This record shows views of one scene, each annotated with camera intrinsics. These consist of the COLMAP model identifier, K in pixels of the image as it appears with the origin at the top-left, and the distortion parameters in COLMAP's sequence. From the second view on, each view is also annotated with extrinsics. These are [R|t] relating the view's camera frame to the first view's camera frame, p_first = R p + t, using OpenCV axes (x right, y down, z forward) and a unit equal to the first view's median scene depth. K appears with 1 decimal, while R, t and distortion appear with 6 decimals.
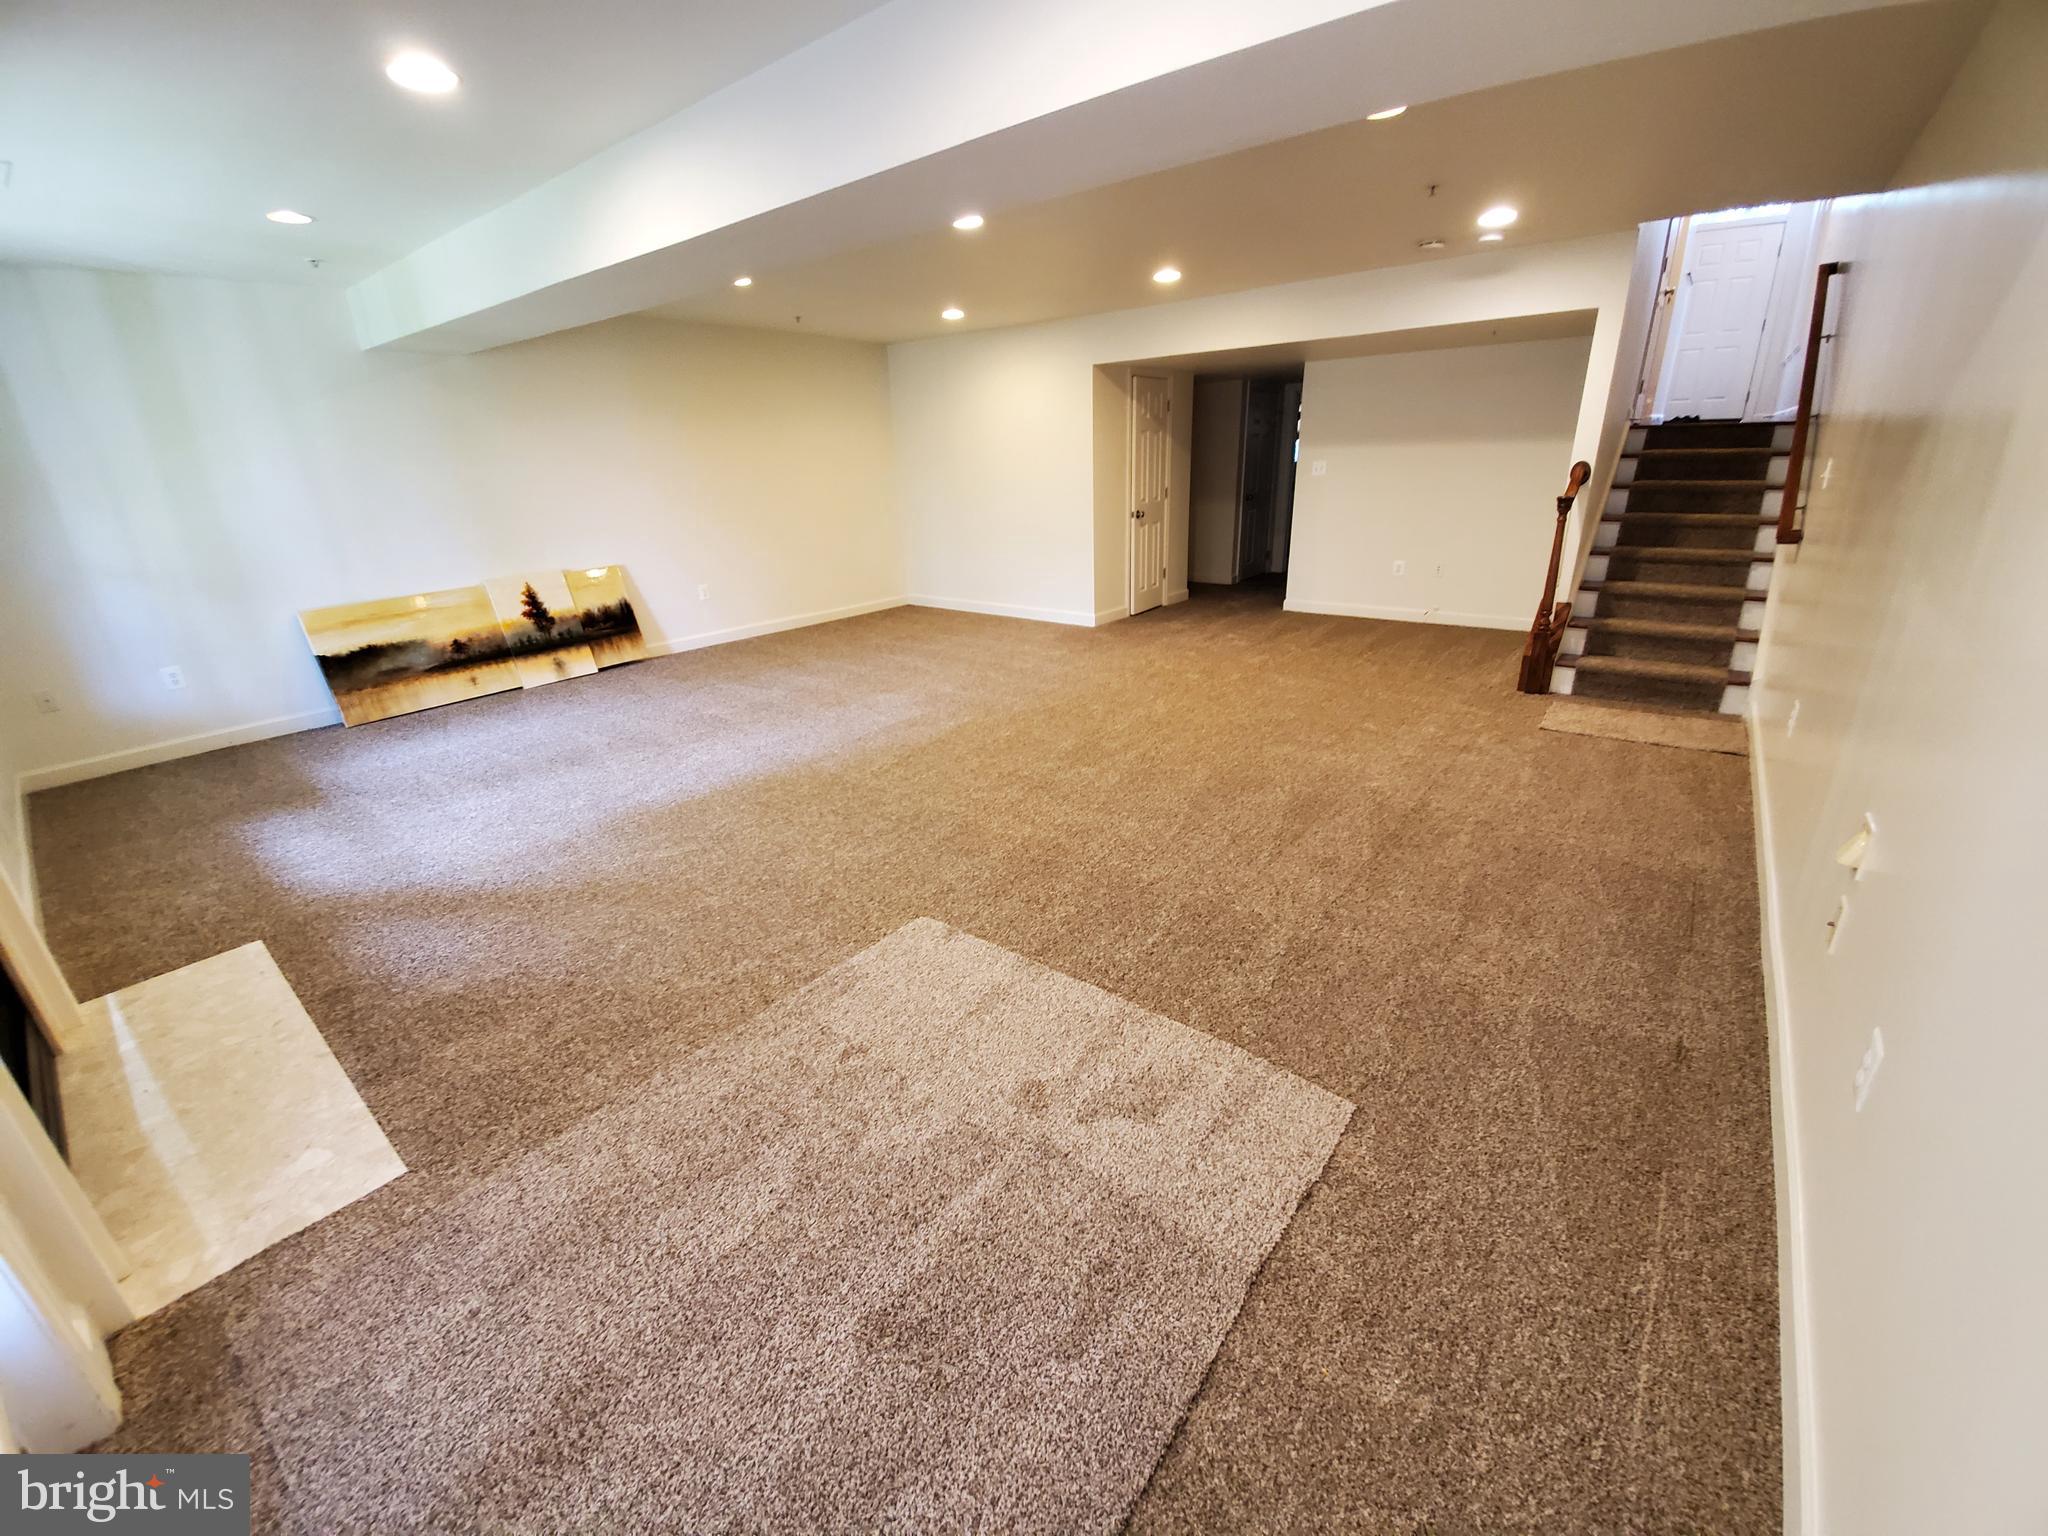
lens RADIAL K [[812.7, 0, 1032.1], [0, 812.7, 763.3], [0, 0, 1]] dist [0.000665, -0.000160]
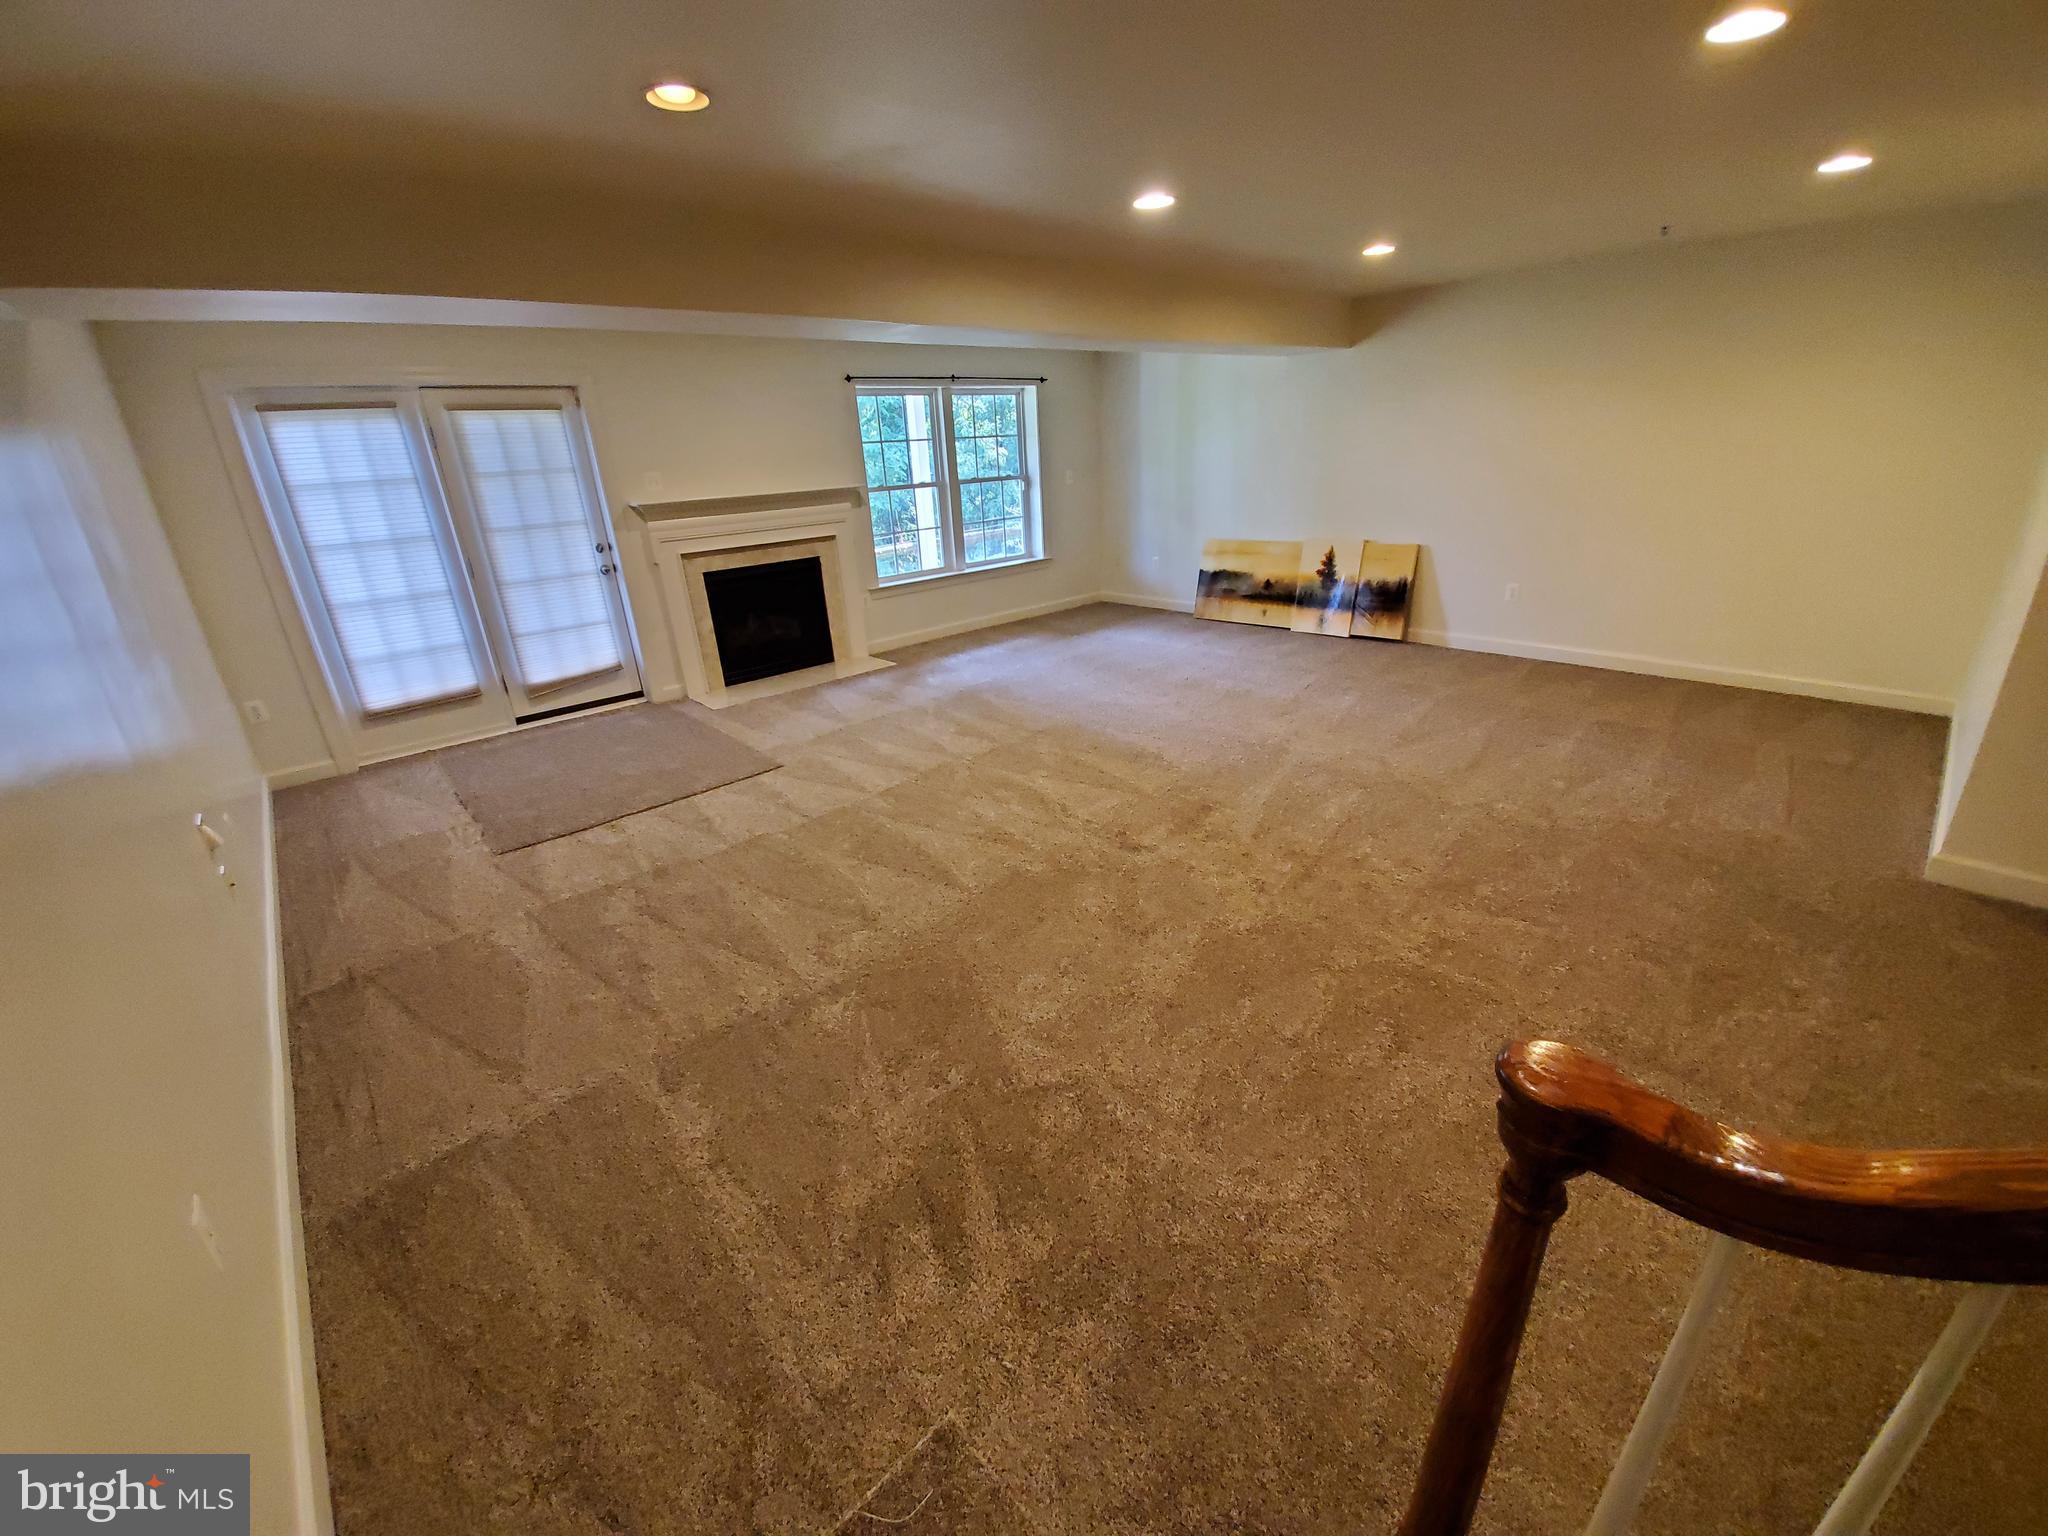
lens RADIAL K [[812.7, 0, 1032.1], [0, 812.7, 763.3], [0, 0, 1]] dist [0.000665, -0.000160]
pose [[-0.158539, 0.393522, -0.905542, 0.632009], [-0.296980, 0.855665, 0.423841, -0.332500], [0.941631, 0.336123, -0.018788, 0.752189]]
